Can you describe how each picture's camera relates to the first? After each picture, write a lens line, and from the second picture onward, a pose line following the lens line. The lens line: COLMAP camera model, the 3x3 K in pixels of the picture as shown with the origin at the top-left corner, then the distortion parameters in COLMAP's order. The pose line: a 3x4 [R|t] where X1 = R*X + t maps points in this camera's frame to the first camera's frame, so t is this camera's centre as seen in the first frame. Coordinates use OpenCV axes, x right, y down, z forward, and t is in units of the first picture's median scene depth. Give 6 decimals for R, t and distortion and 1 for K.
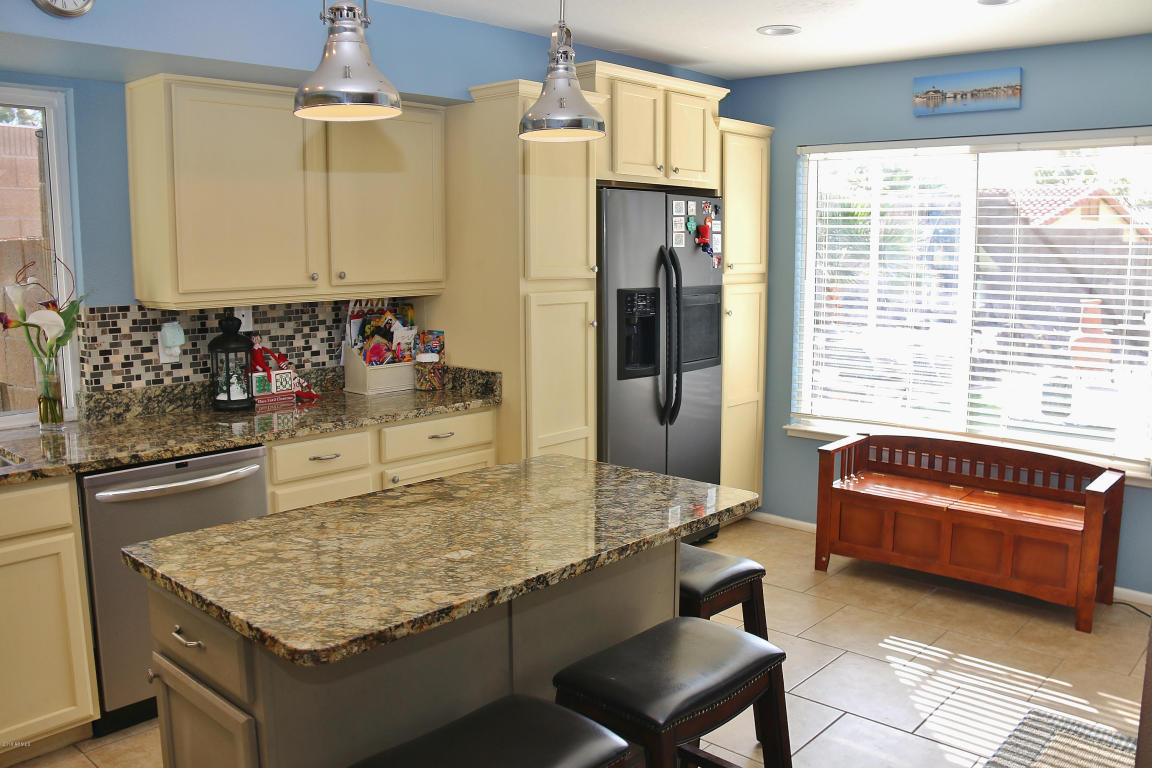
lens RADIAL K [[946.0, 0, 576.0], [0, 946.0, 384.0], [0, 0, 1]] dist [-0.007587, -0.003420]
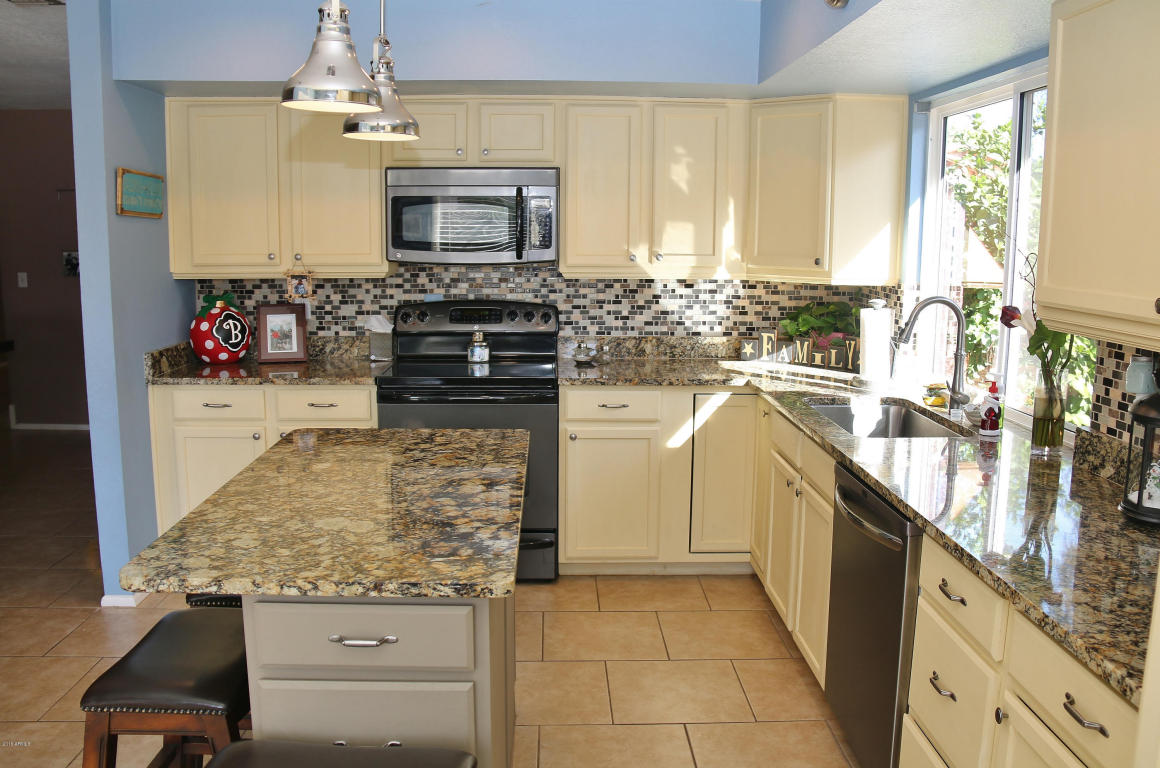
lens RADIAL K [[987.0, 0, 580.0], [0, 987.0, 384.0], [0, 0, 1]] dist [-0.103916, -0.000844]
pose [[-0.726593, 0.111149, -0.678018, 0.429196], [-0.097509, 0.960158, 0.261895, -0.262165], [0.680114, 0.256404, -0.686806, 1.729166]]
